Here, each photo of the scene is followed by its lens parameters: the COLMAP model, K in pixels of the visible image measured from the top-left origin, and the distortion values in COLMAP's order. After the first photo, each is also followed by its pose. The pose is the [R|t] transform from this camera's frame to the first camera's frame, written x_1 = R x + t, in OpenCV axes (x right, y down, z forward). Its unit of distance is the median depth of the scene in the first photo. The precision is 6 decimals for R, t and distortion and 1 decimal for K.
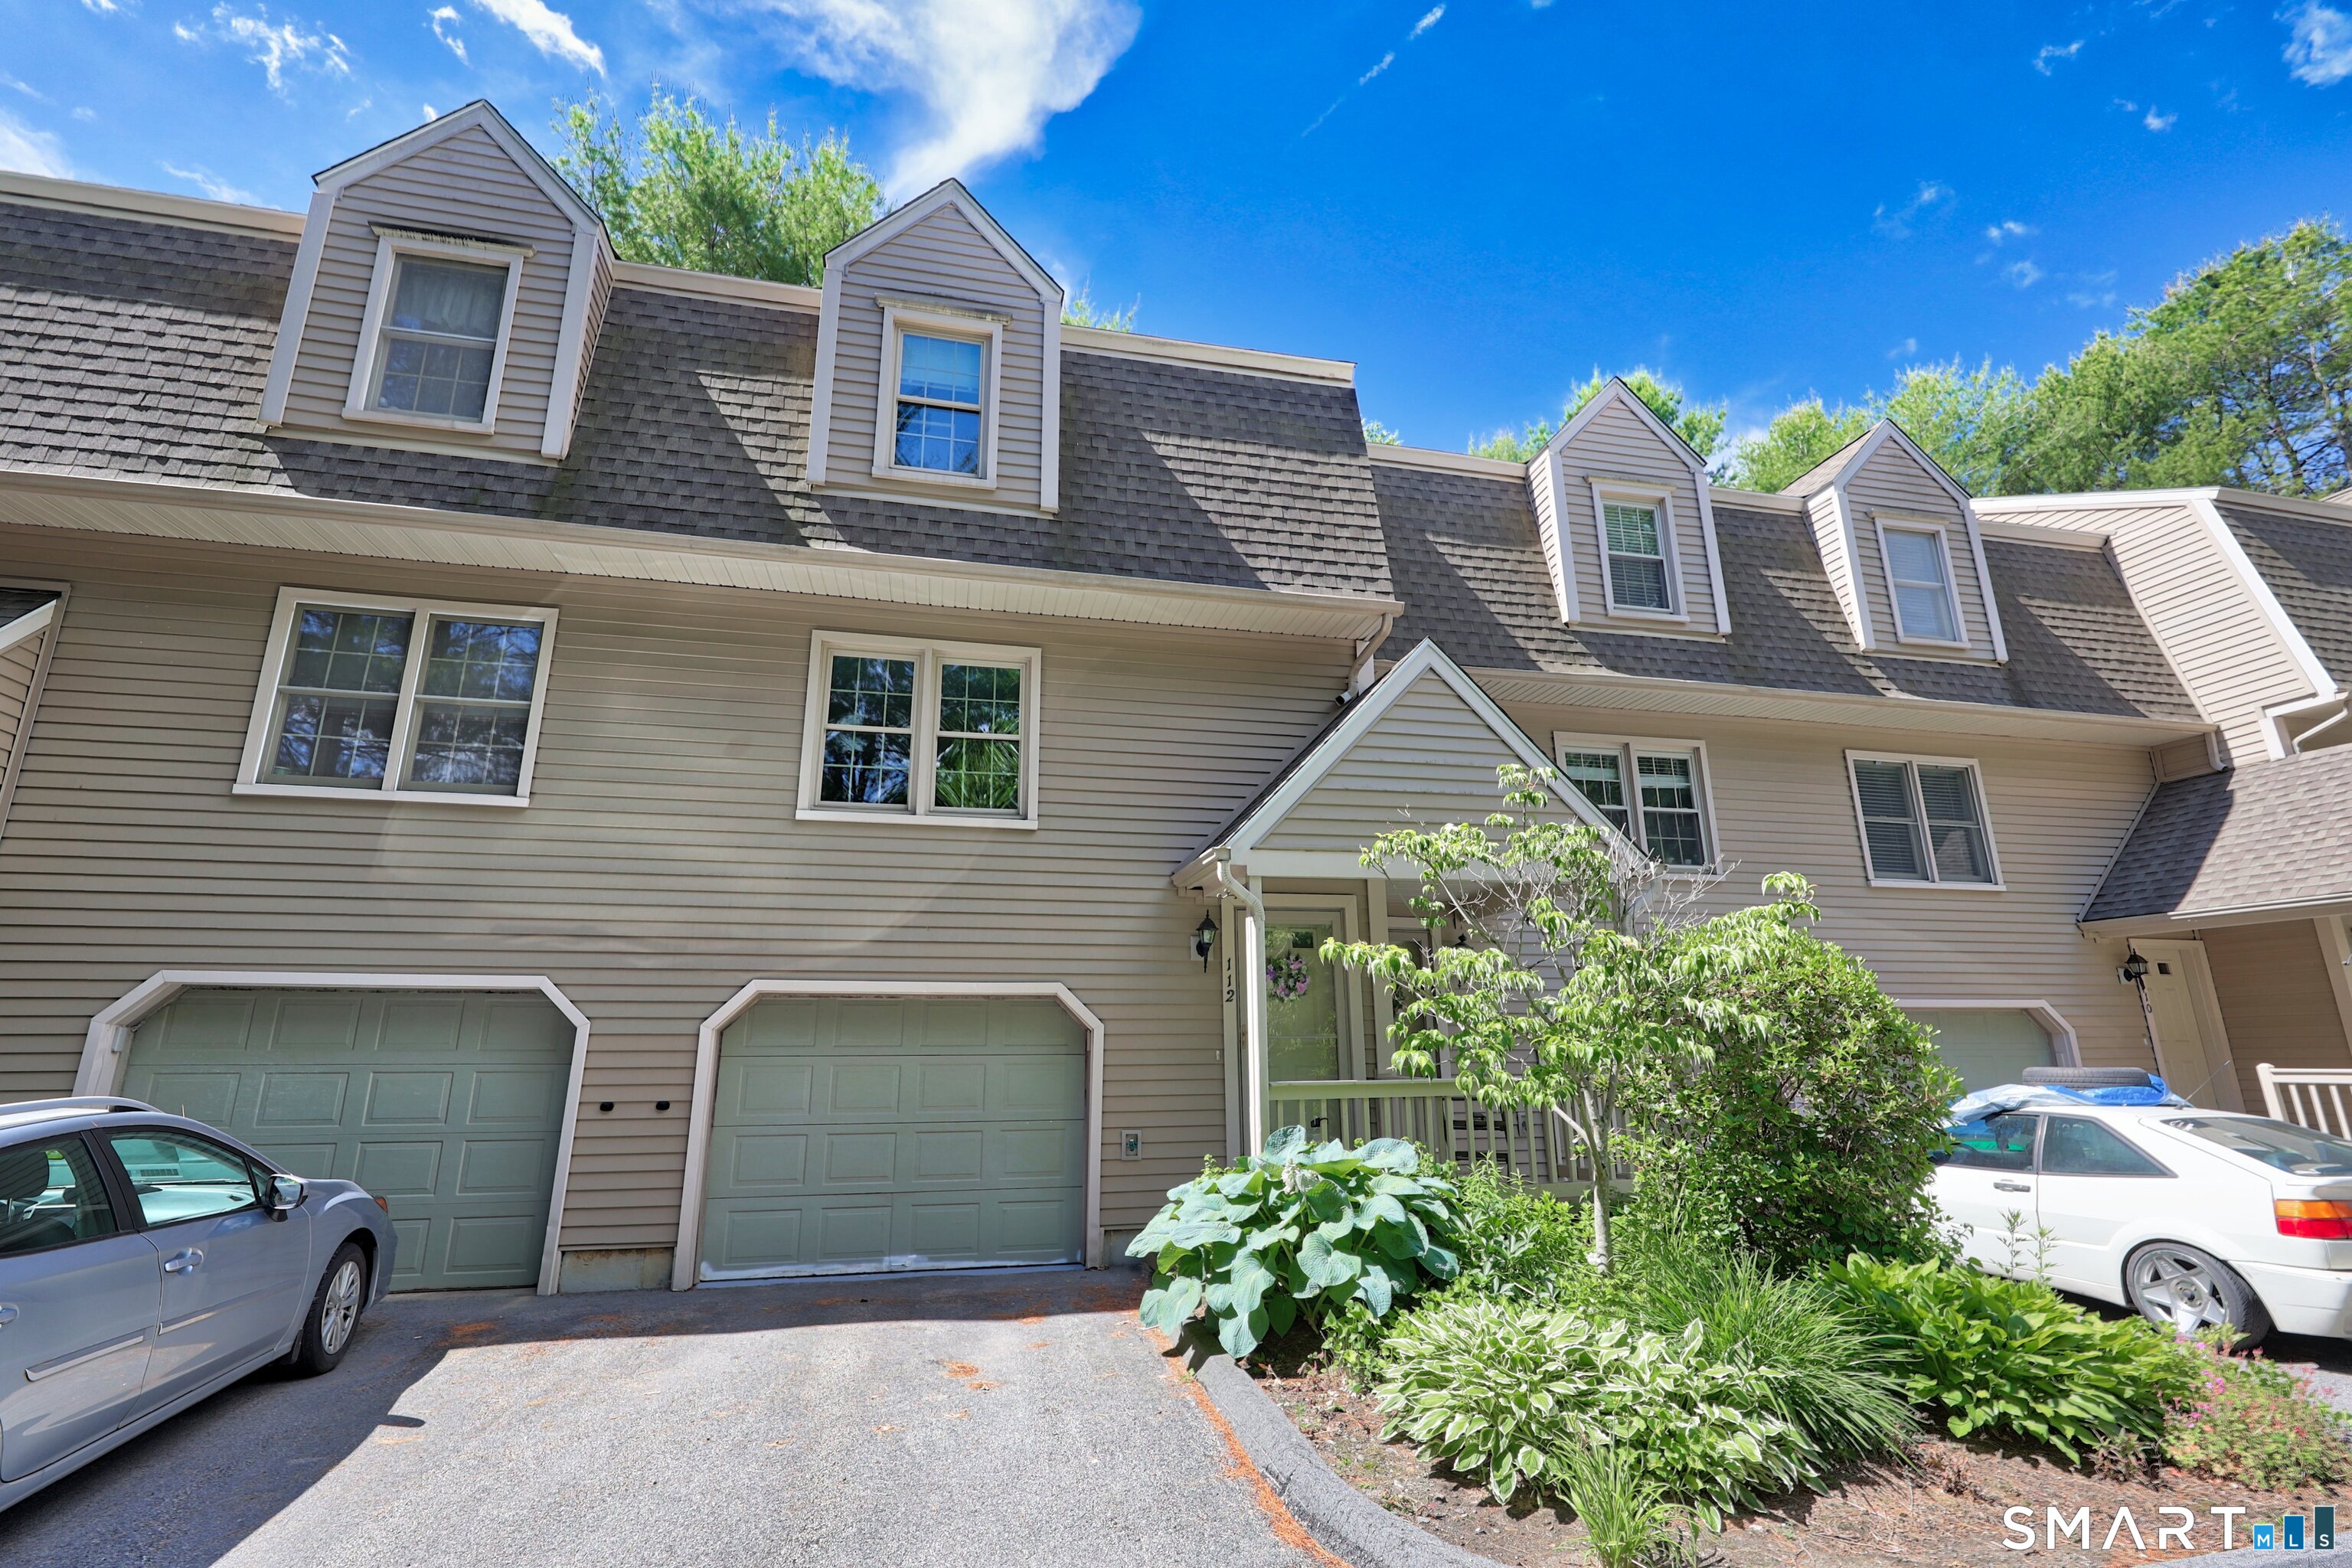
lens RADIAL K [[1061.2, 0, 1176.9], [0, 1061.2, 782.2], [0, 0, 1]] dist [0.002020, 0.000785]
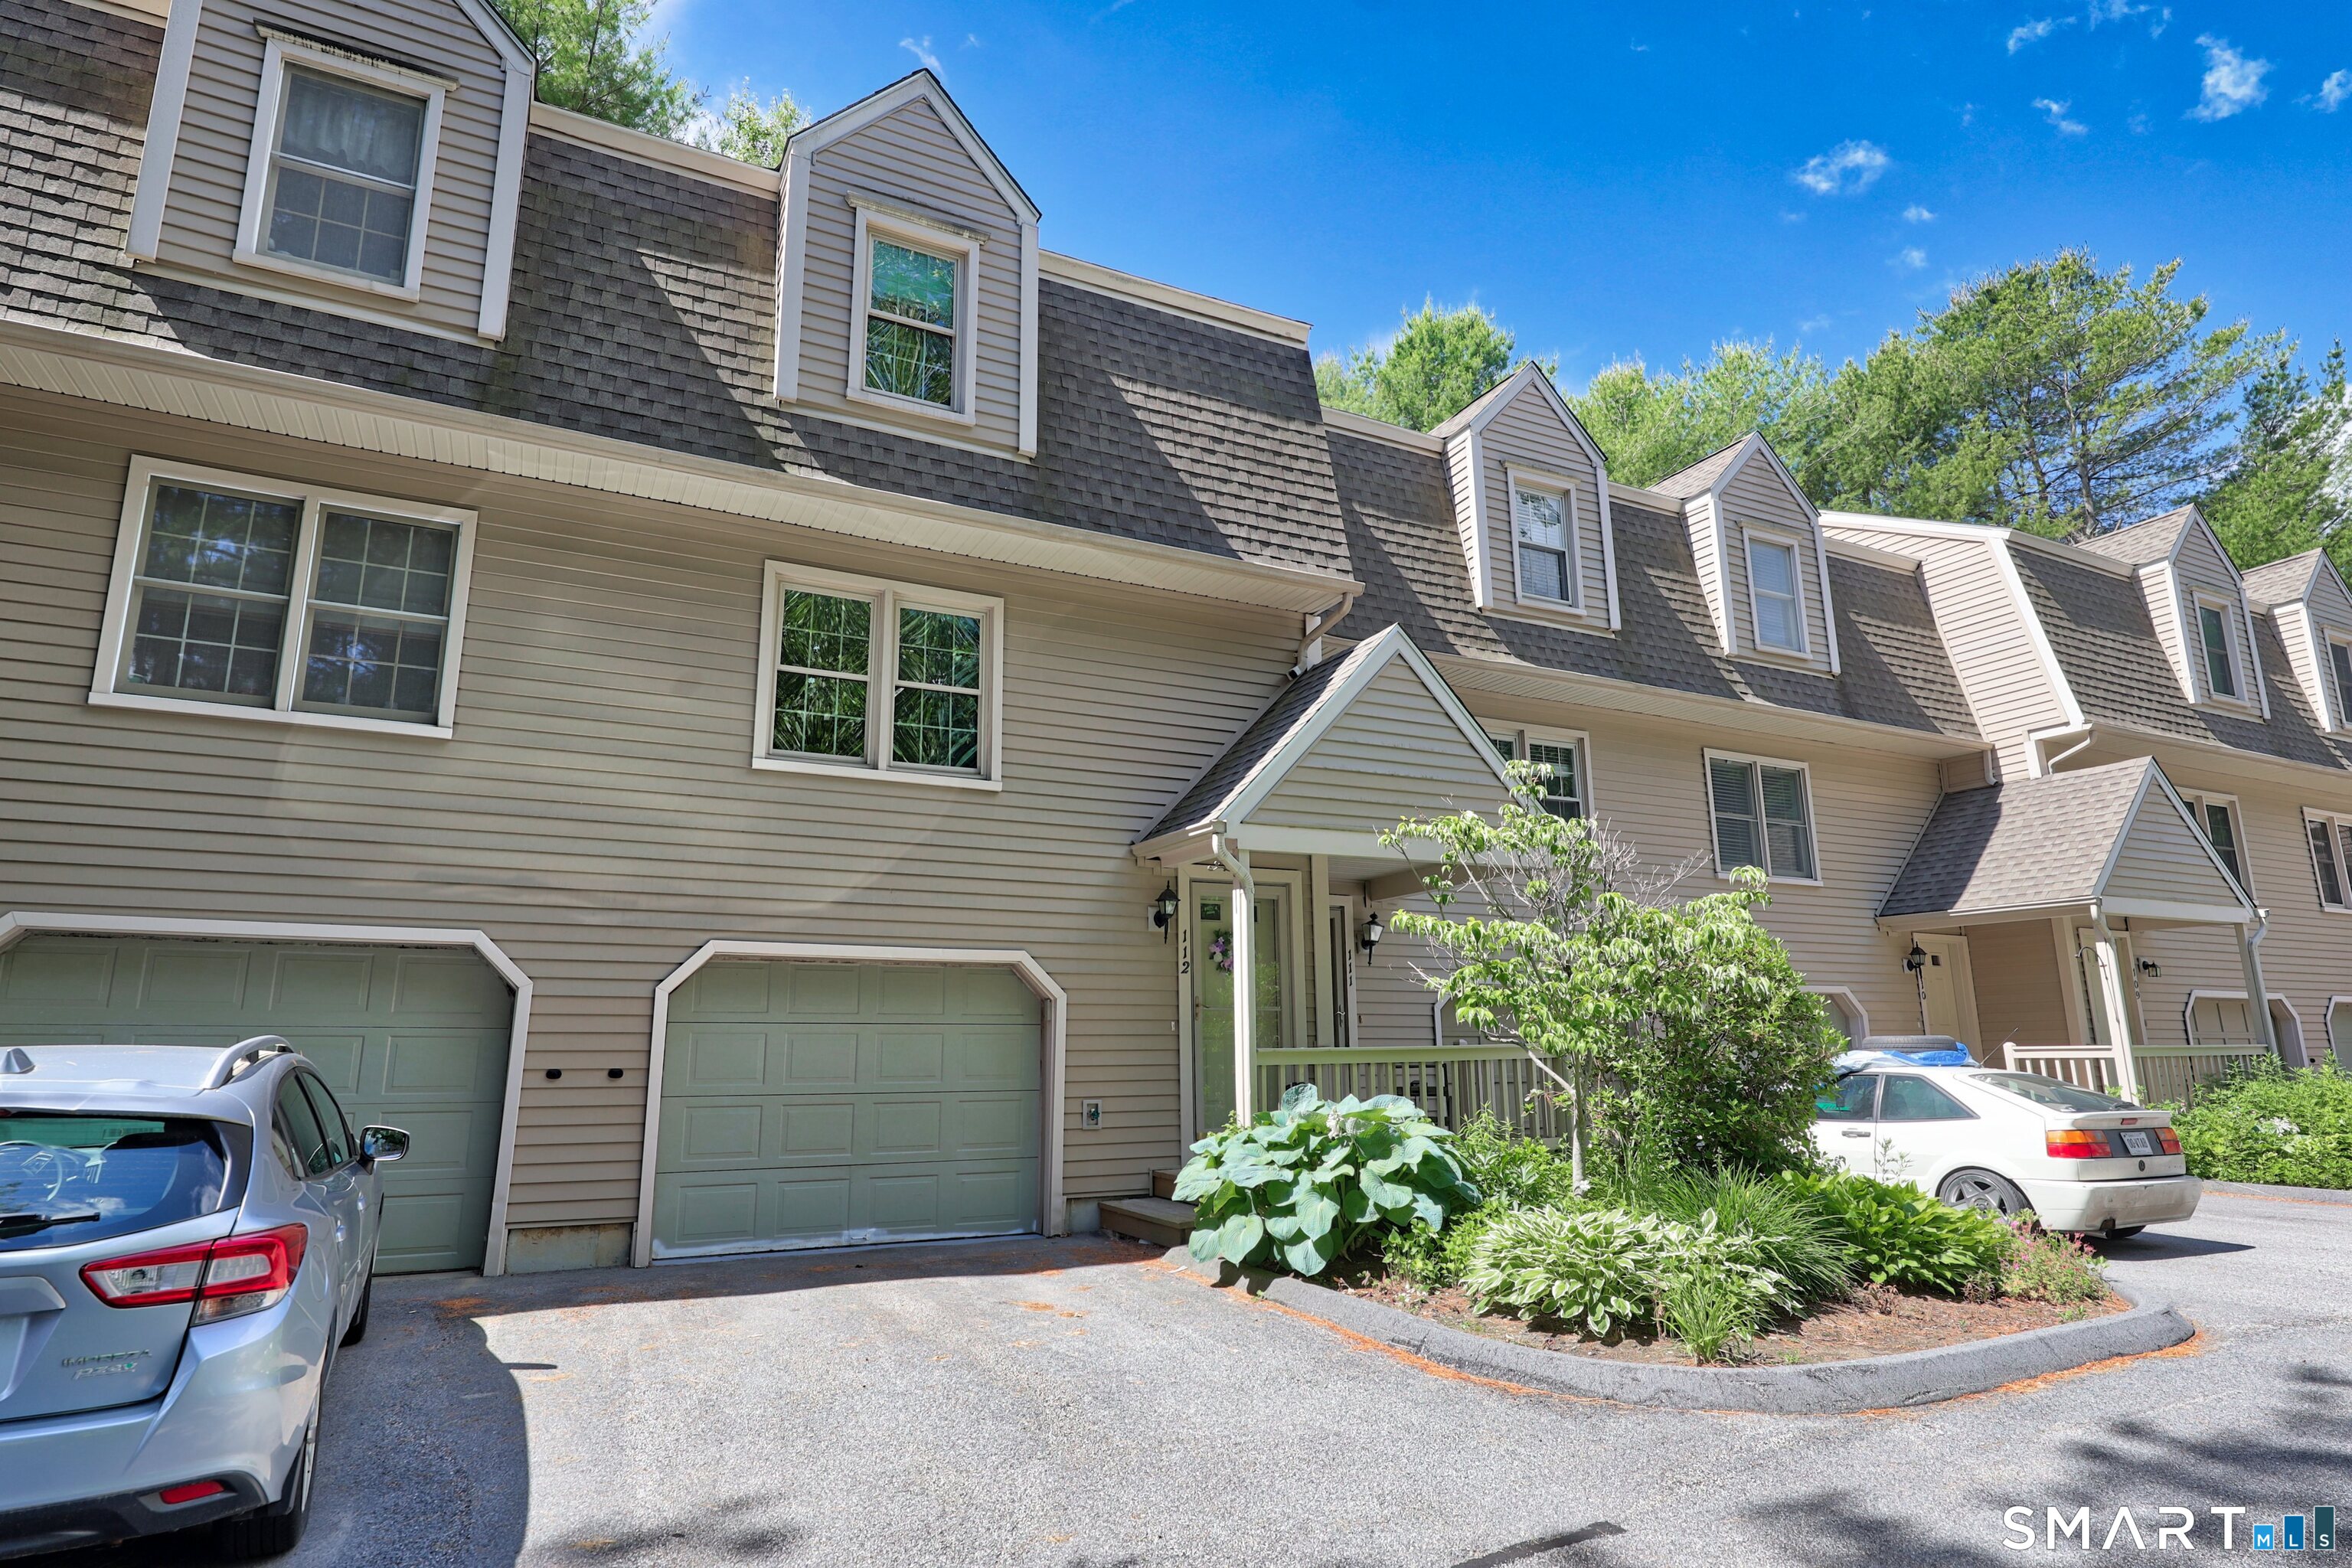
lens RADIAL K [[1293.9, 0, 1177.5], [0, 1293.9, 780.4], [0, 0, 1]] dist [0.002891, 0.001490]
pose [[0.968880, 0.051456, 0.242125, -0.274595], [-0.061427, 0.997539, 0.033812, -0.014772], [-0.239789, -0.047633, 0.969656, -0.175883]]
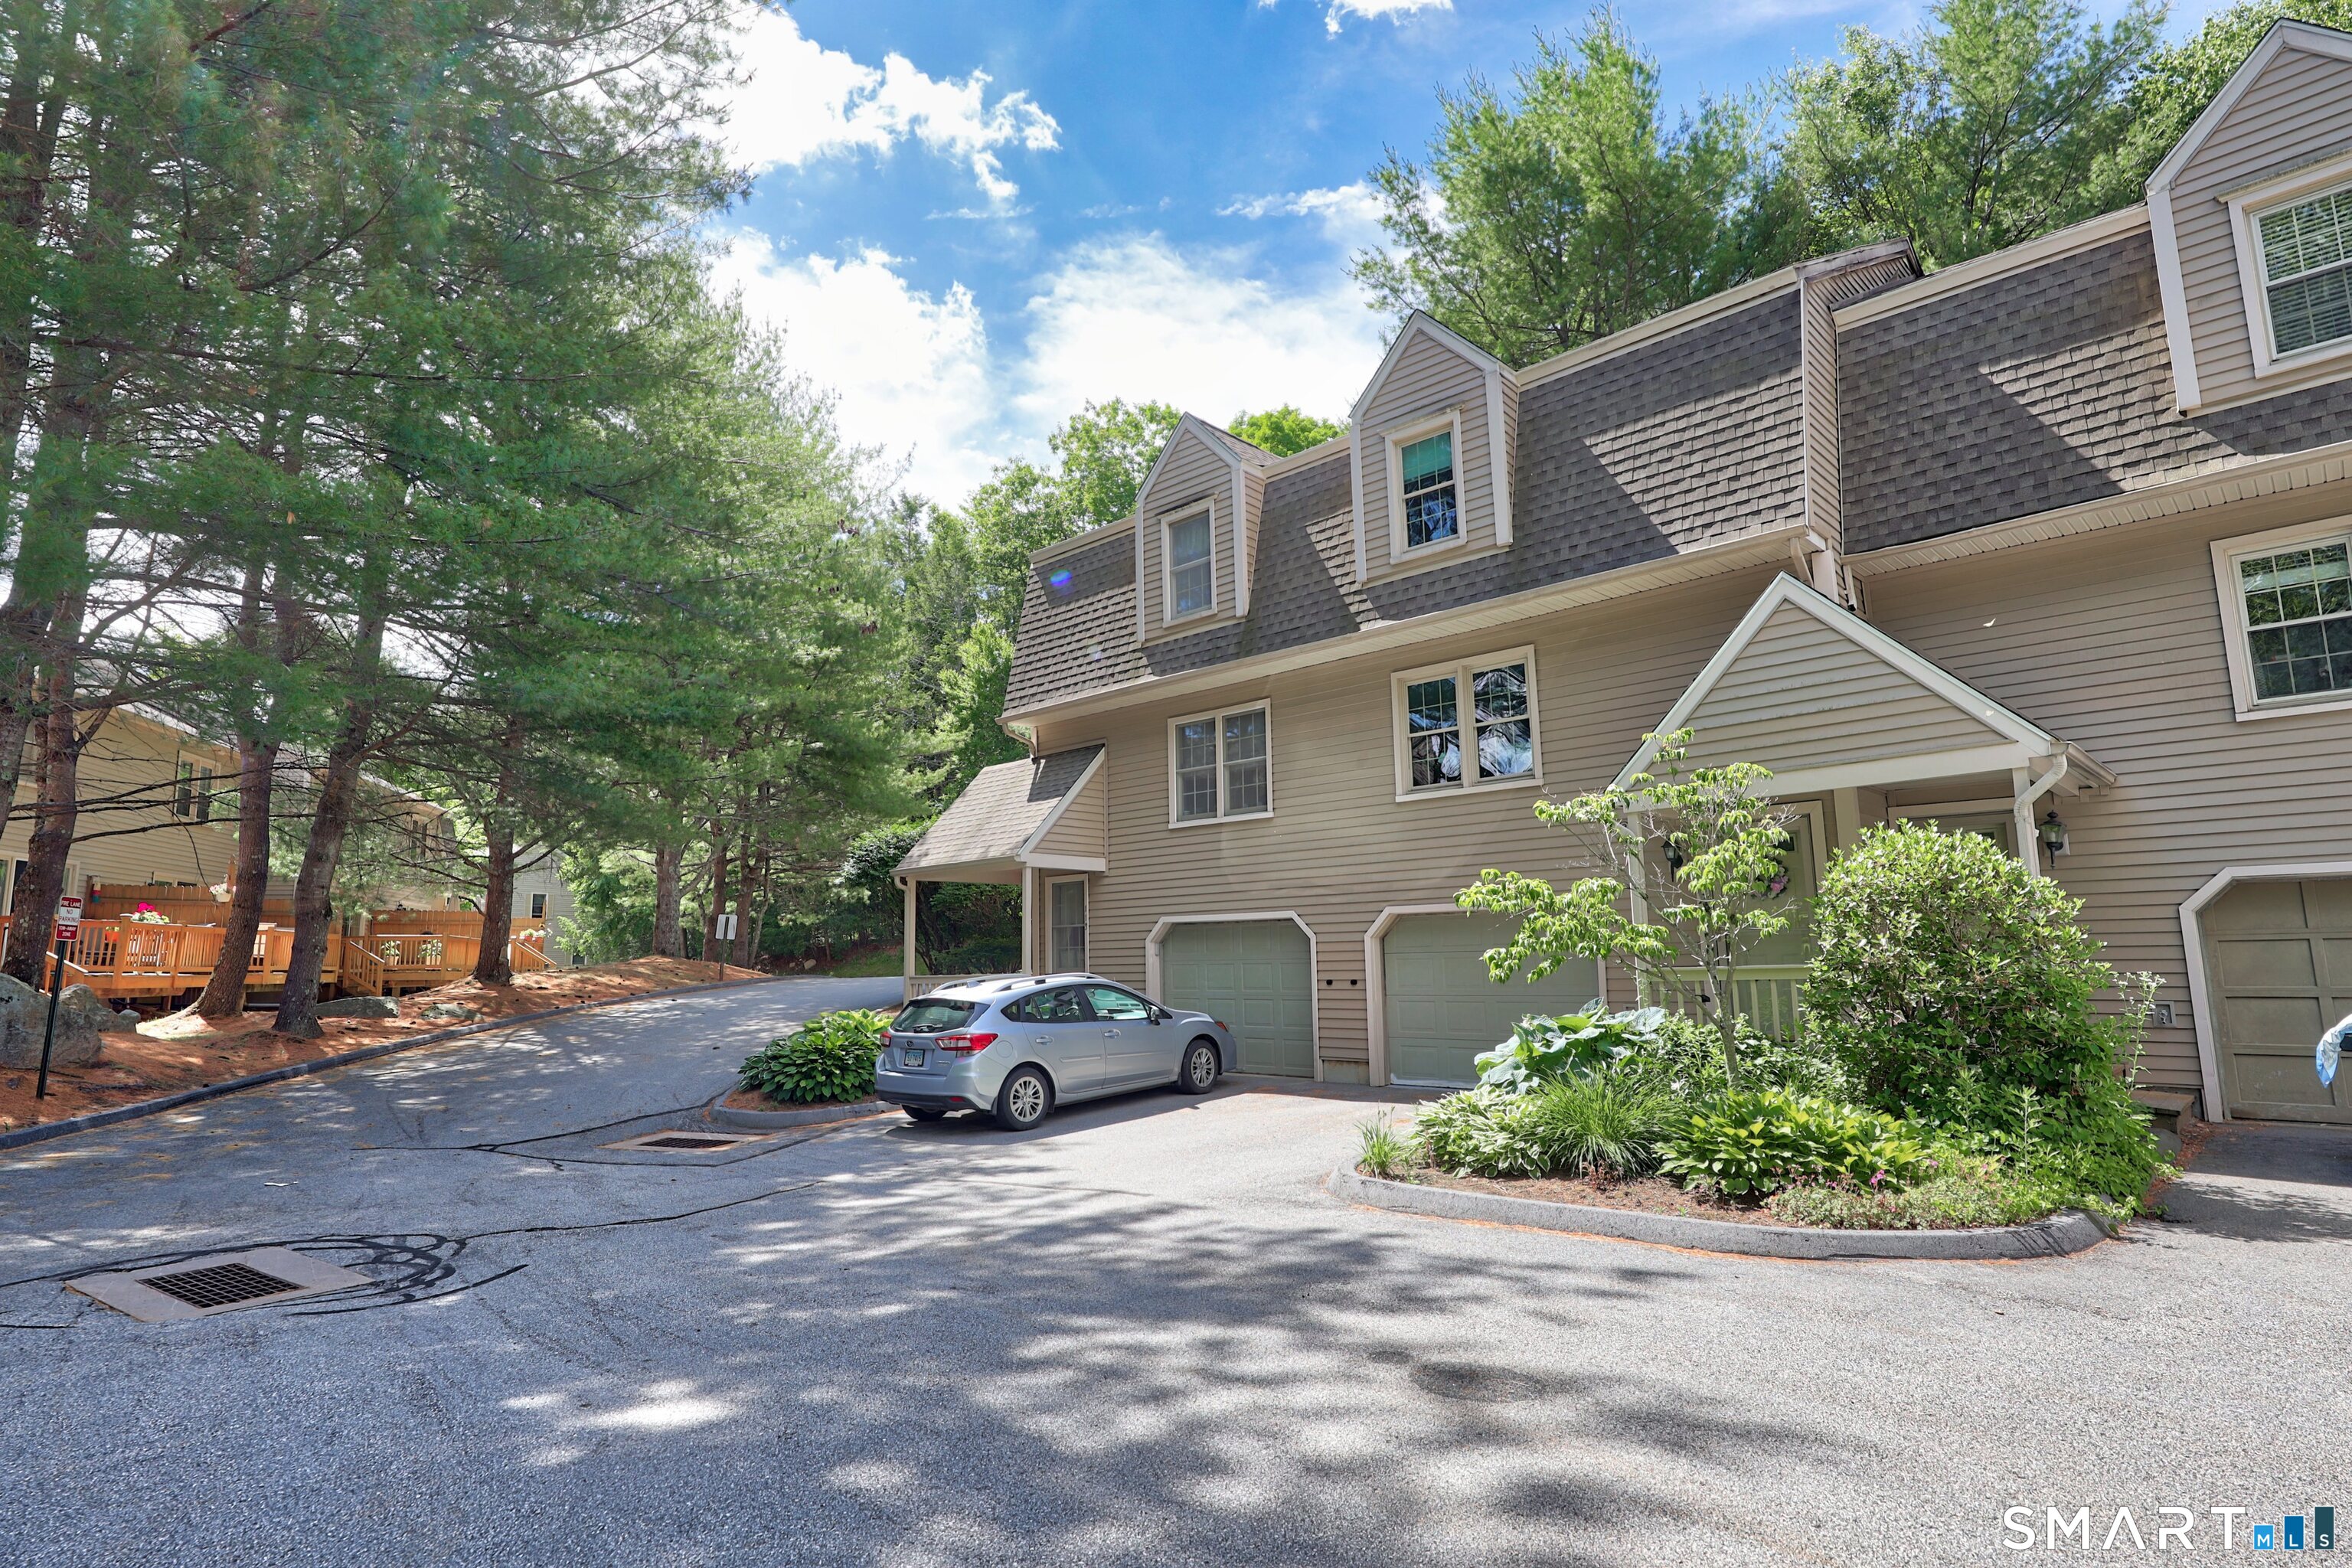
lens RADIAL K [[1226.2, 0, 1166.6], [0, 1226.2, 781.7], [0, 0, 1]] dist [0.006491, 0.000111]
pose [[0.553316, -0.128236, -0.823041, 0.928893], [0.225400, 0.974266, -0.000265, -0.069287], [0.801895, -0.185367, 0.567982, -0.272746]]
